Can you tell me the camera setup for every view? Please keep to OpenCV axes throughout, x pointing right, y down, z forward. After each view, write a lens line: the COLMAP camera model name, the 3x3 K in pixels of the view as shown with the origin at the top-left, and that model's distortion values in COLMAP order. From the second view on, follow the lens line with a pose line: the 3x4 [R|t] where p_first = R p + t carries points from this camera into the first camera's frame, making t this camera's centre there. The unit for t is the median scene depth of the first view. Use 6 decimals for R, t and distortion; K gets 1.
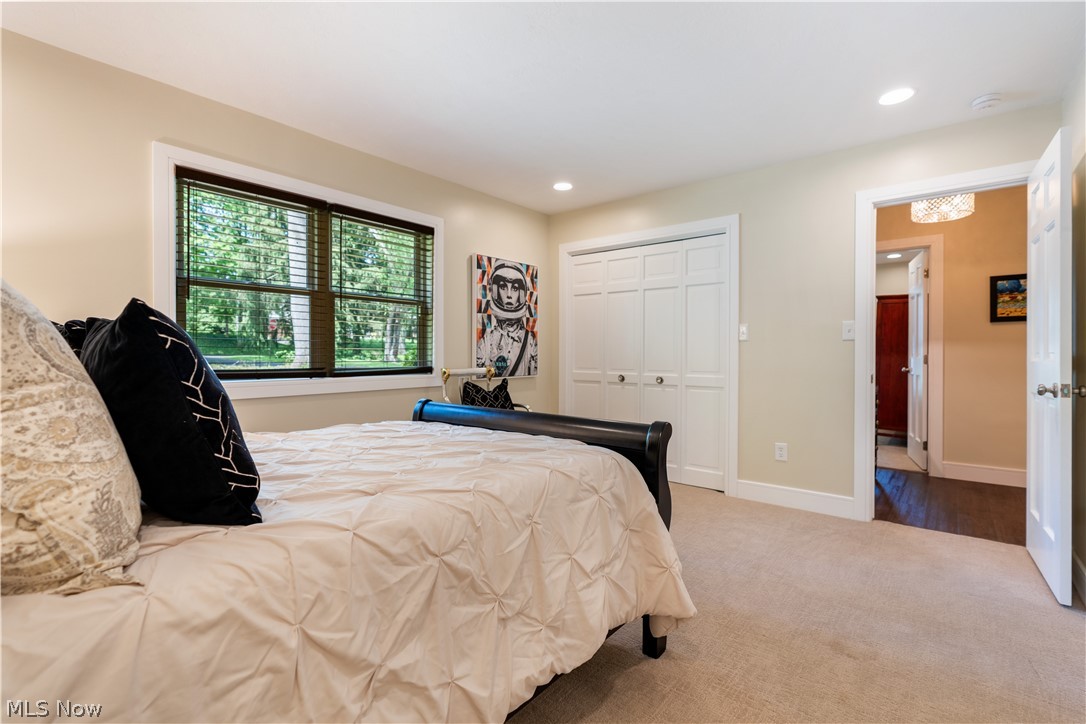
lens RADIAL K [[486.0, 0, 538.3], [0, 486.0, 360.3], [0, 0, 1]] dist [-0.001934, 0.000039]
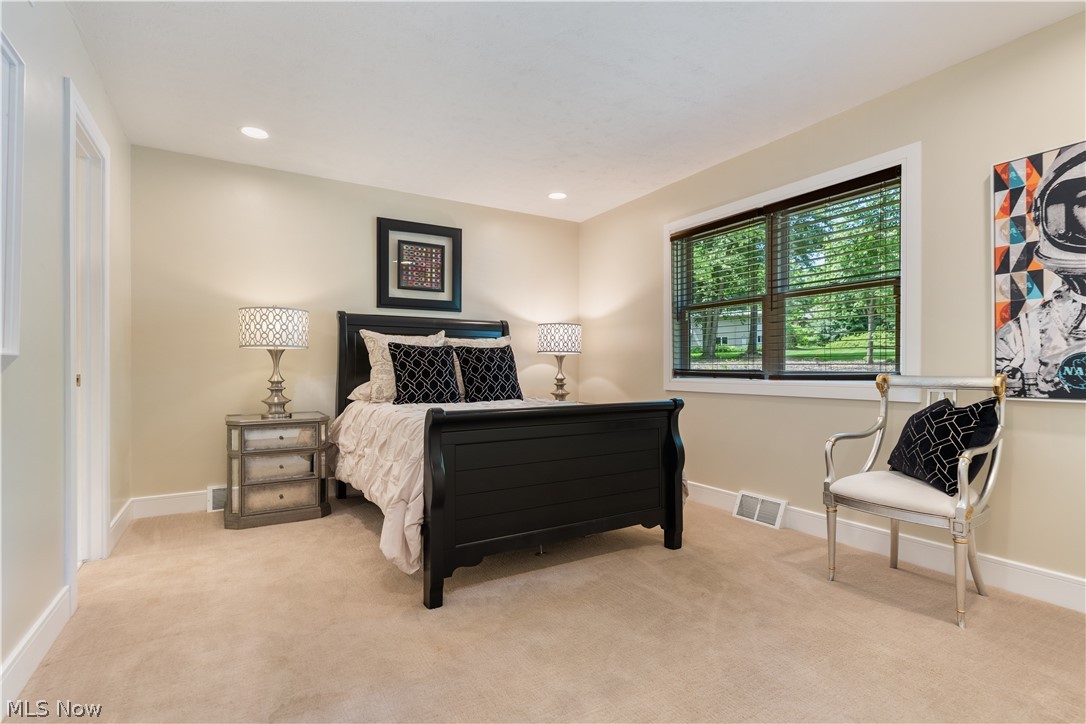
lens RADIAL K [[519.3, 0, 541.1], [0, 519.3, 366.0], [0, 0, 1]] dist [0.002041, 0.000210]
pose [[-0.318392, 0.008681, -0.947920, 0.570685], [0.003398, 0.999962, 0.008016, -0.002753], [0.947953, -0.000669, -0.318409, 0.695268]]
